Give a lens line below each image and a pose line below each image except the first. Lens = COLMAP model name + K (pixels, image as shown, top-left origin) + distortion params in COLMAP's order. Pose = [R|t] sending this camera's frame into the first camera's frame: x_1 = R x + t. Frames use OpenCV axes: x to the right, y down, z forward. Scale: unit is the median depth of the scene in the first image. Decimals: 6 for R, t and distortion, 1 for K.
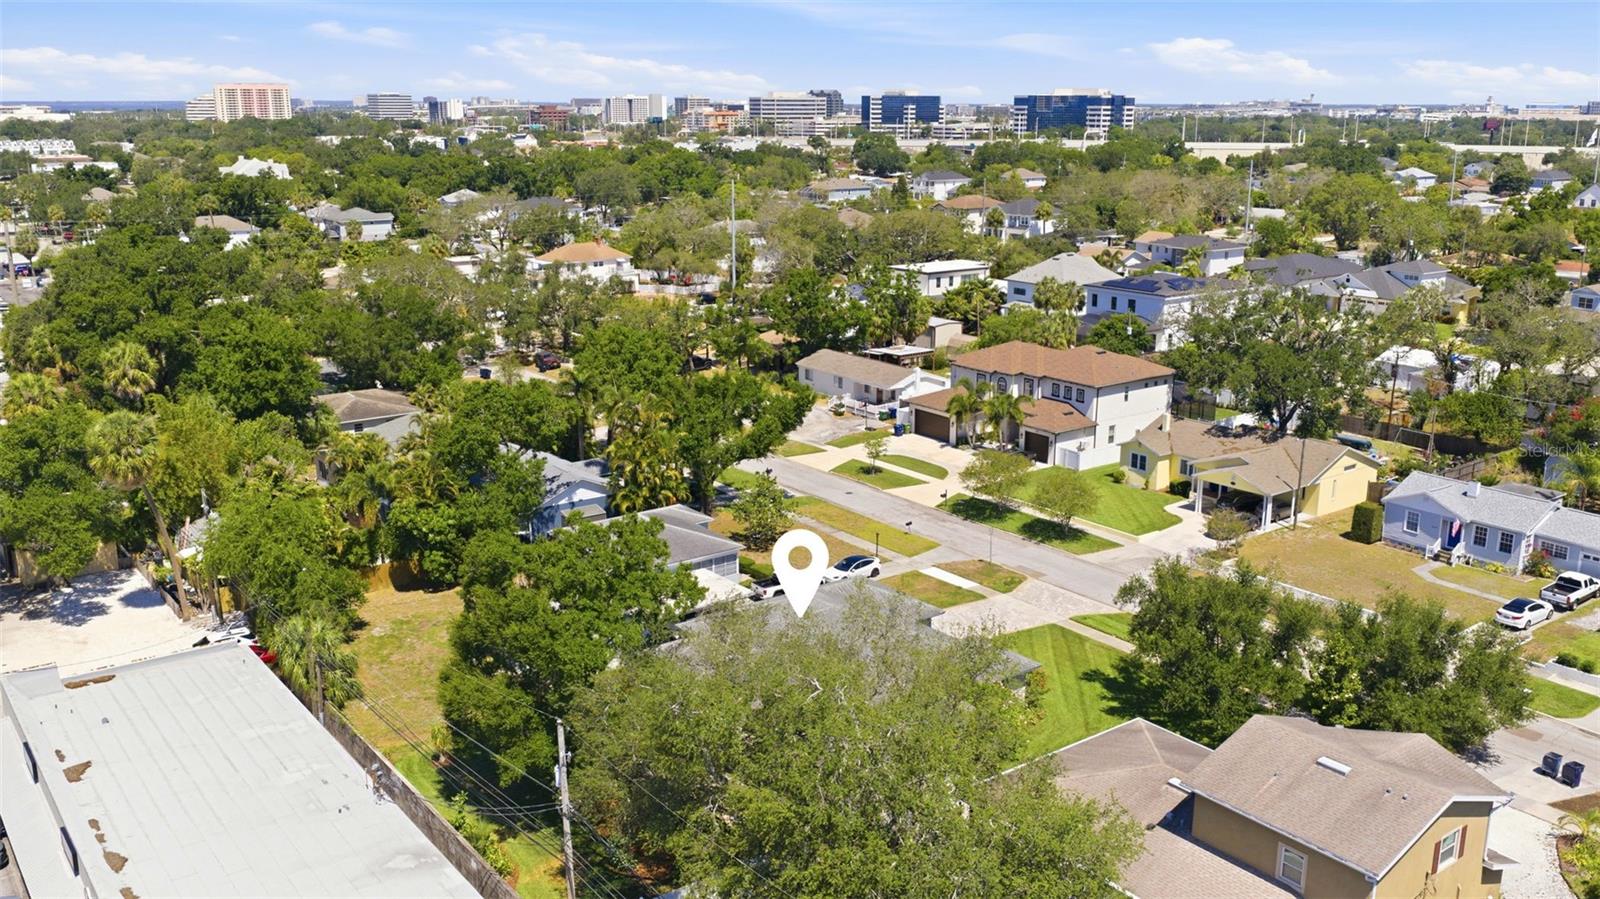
lens RADIAL K [[1330.4, 0, 791.8], [0, 1330.4, 455.7], [0, 0, 1]] dist [0.000173, 0.000197]
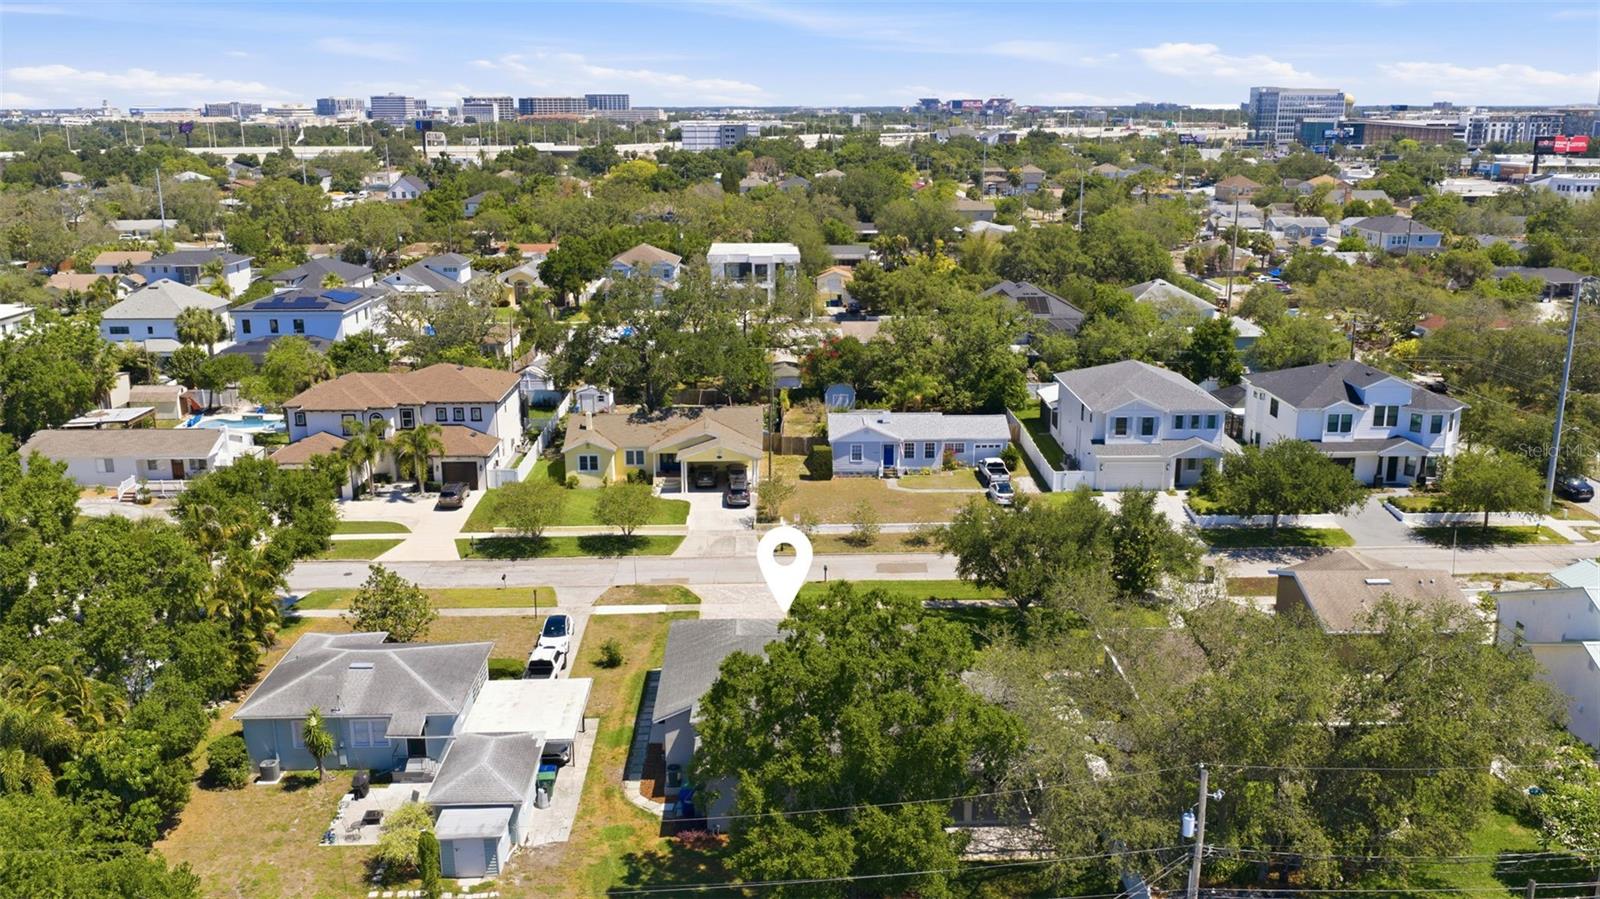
lens RADIAL K [[1330.4, 0, 794.9], [0, 1330.4, 446.3], [0, 0, 1]] dist [0.000173, 0.000197]
pose [[0.585916, -0.203753, 0.784339, -0.274683], [0.212836, 0.972588, 0.093663, -0.043695], [-0.781923, 0.112057, 0.613221, 0.171439]]
